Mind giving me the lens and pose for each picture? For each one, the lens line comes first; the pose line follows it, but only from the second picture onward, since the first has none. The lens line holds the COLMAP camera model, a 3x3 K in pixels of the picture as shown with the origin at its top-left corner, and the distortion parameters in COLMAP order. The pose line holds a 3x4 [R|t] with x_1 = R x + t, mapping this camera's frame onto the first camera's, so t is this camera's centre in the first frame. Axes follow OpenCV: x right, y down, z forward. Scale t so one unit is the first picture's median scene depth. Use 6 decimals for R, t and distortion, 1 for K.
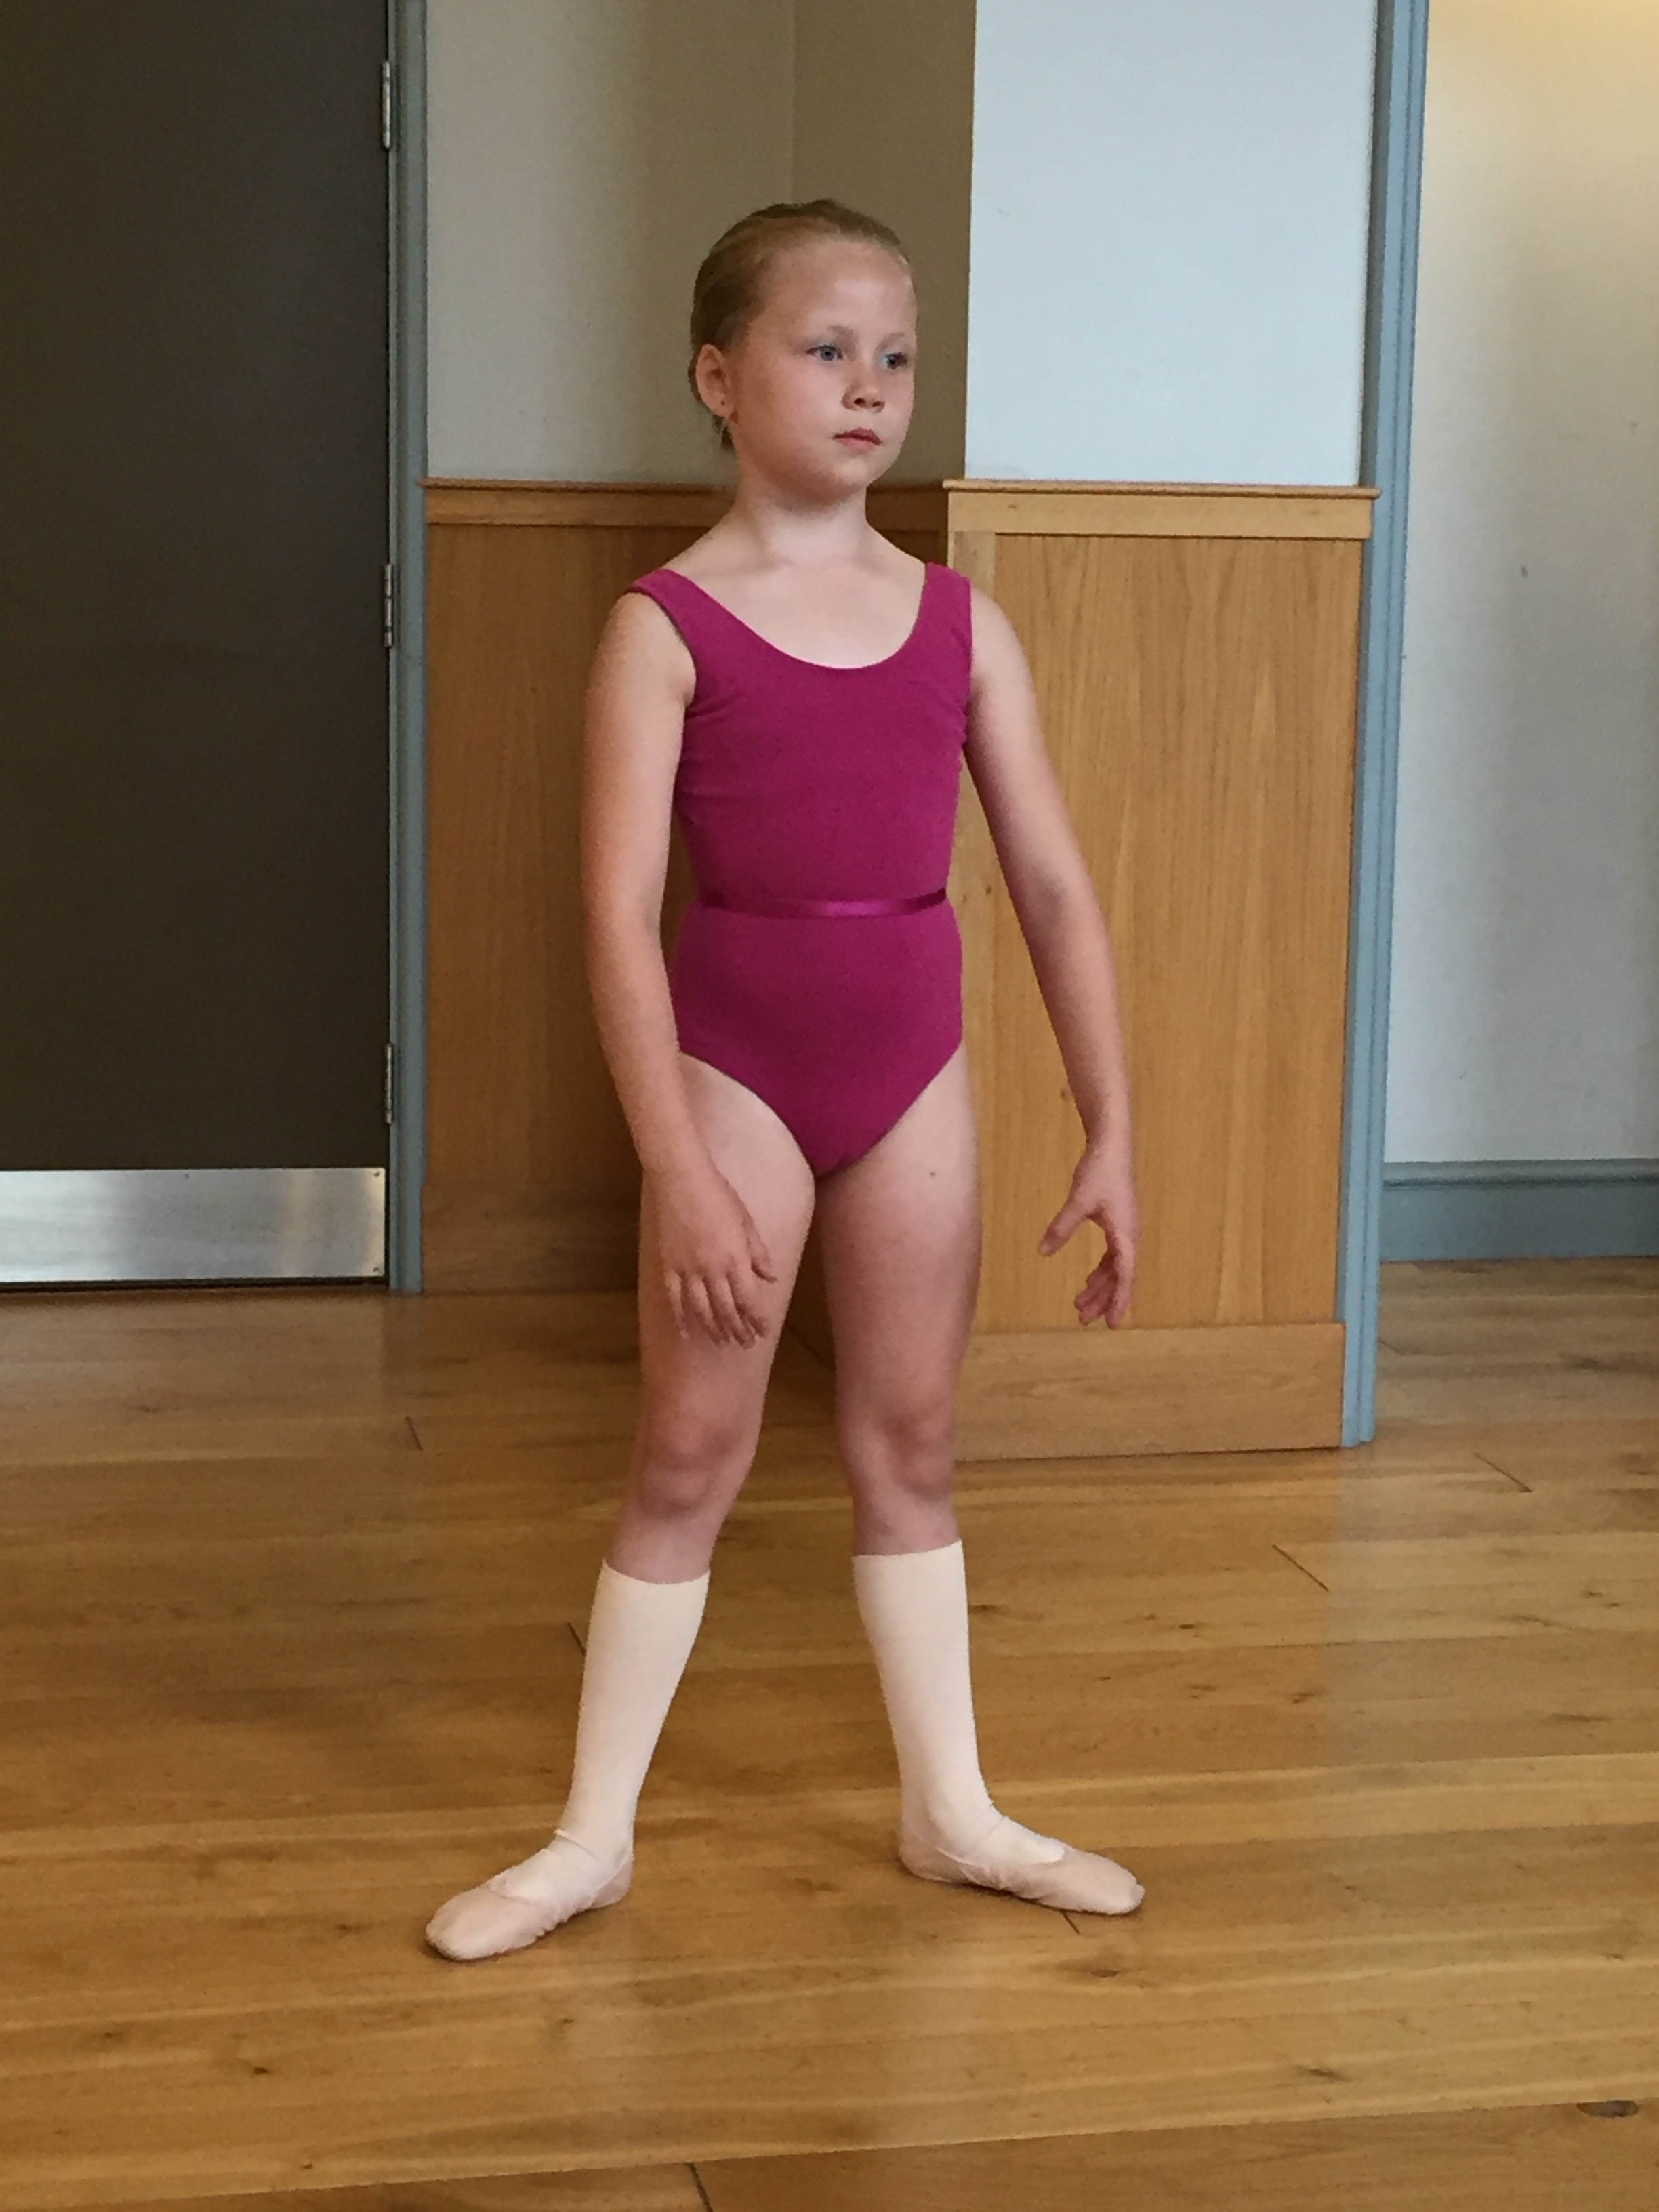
lens RADIAL K [[3954.4, 0, 830.7], [0, 3954.4, 1097.1], [0, 0, 1]] dist [0.021971, 0.068041]
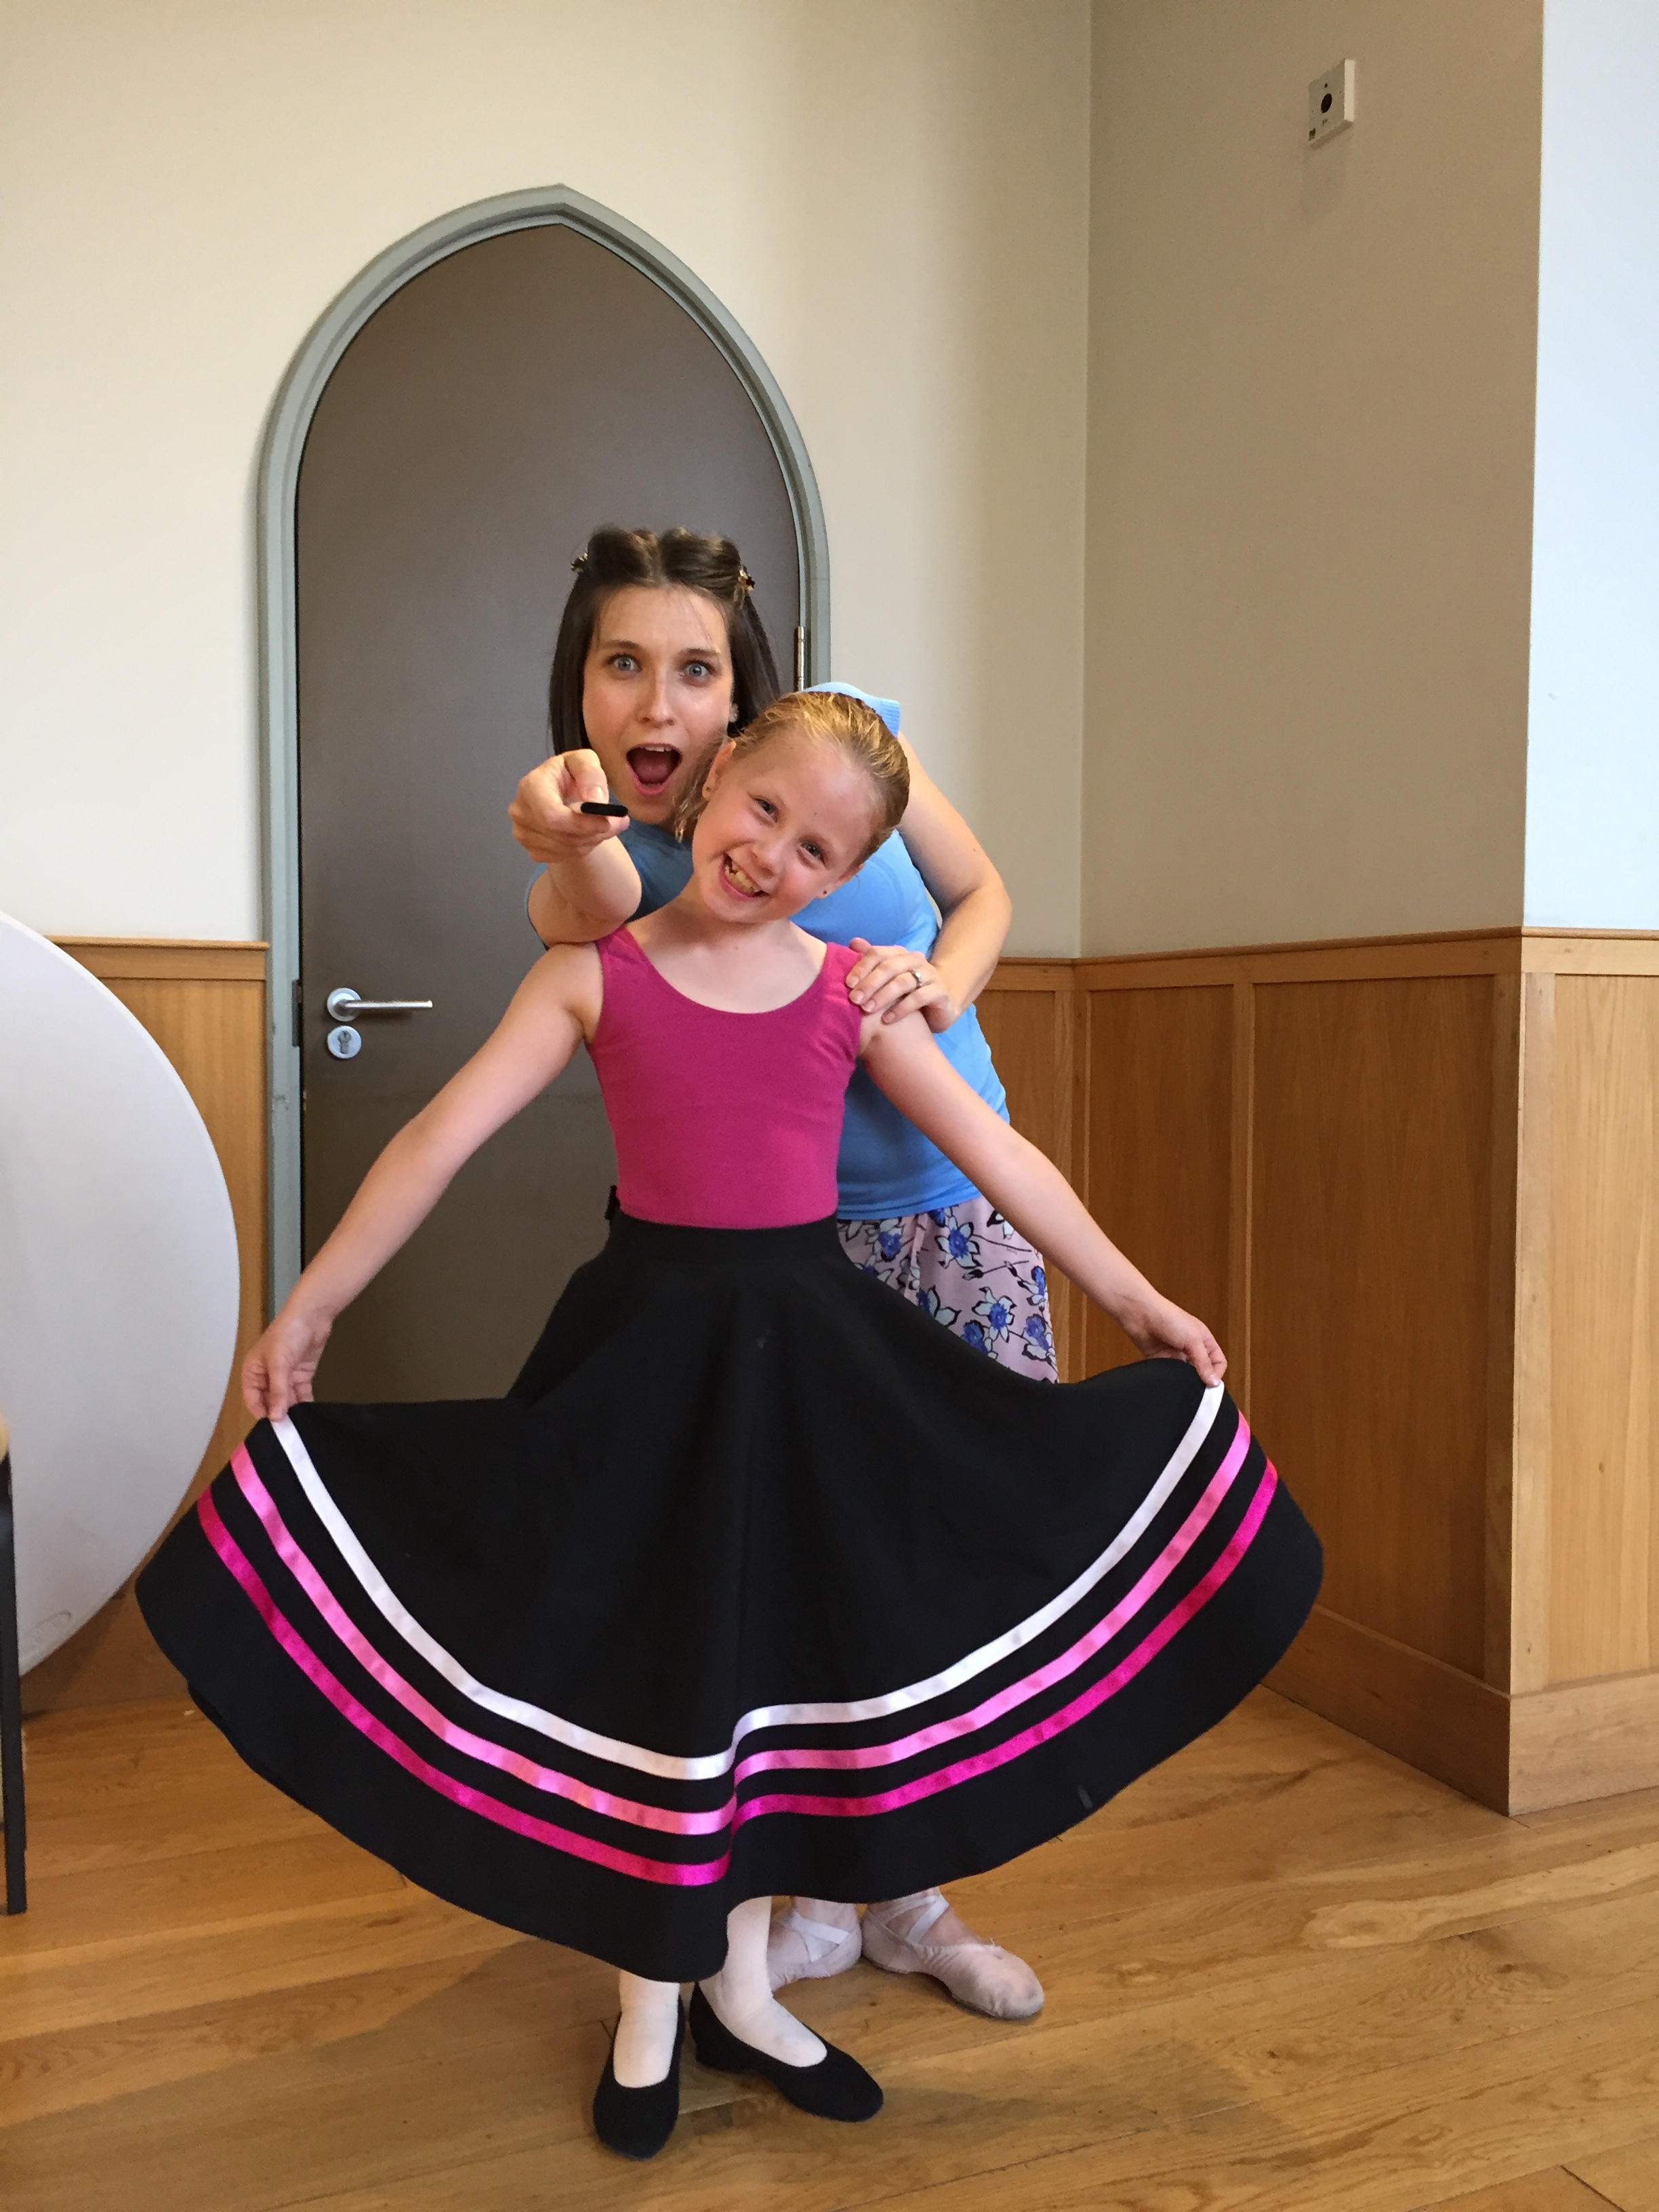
lens RADIAL K [[1883.6, 0, 823.5], [0, 1883.6, 1096.9], [0, 0, 1]] dist [0.048491, -0.007944]
pose [[0.980781, -0.018630, 0.194220, -0.301025], [0.039629, 0.993703, -0.104803, -0.065730], [-0.191044, 0.110486, 0.975343, 0.574532]]
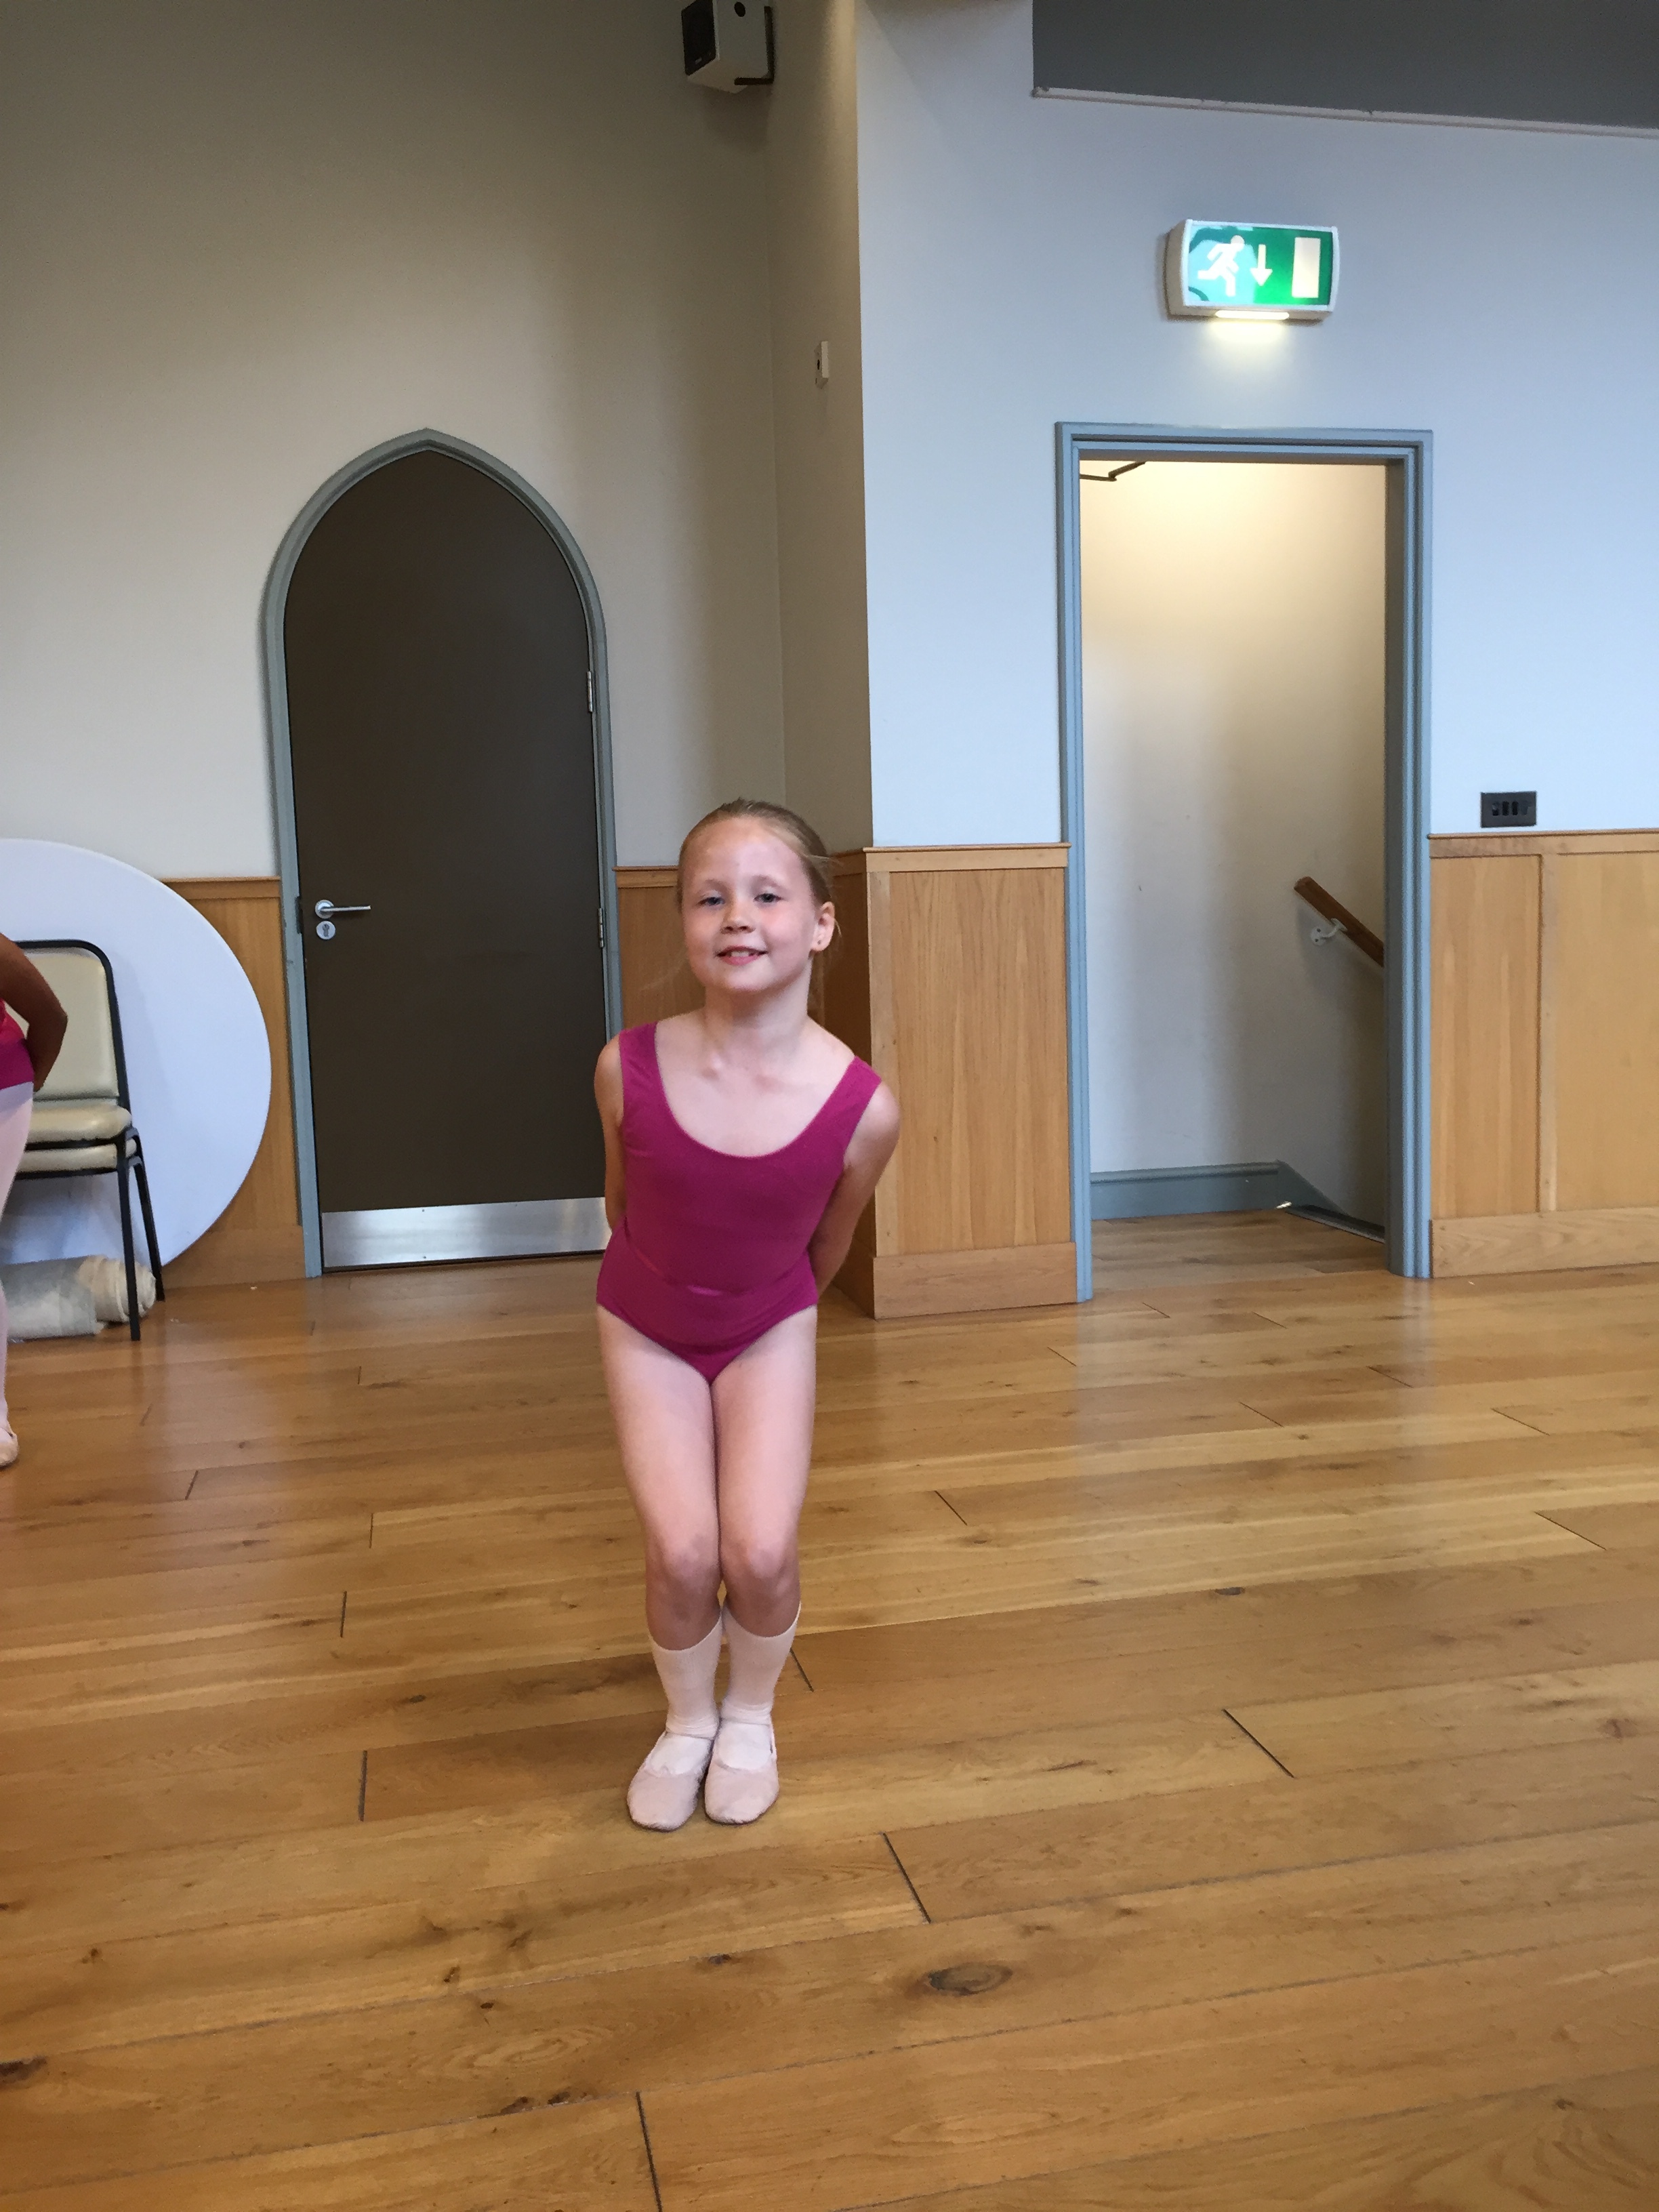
lens RADIAL K [[1883.6, 0, 823.5], [0, 1883.6, 1096.9], [0, 0, 1]] dist [0.048491, -0.007944]
pose [[0.998793, -0.048924, 0.004461, -0.003855], [0.049078, 0.997718, -0.046360, 0.023534], [-0.002182, 0.046523, 0.998915, 0.006855]]
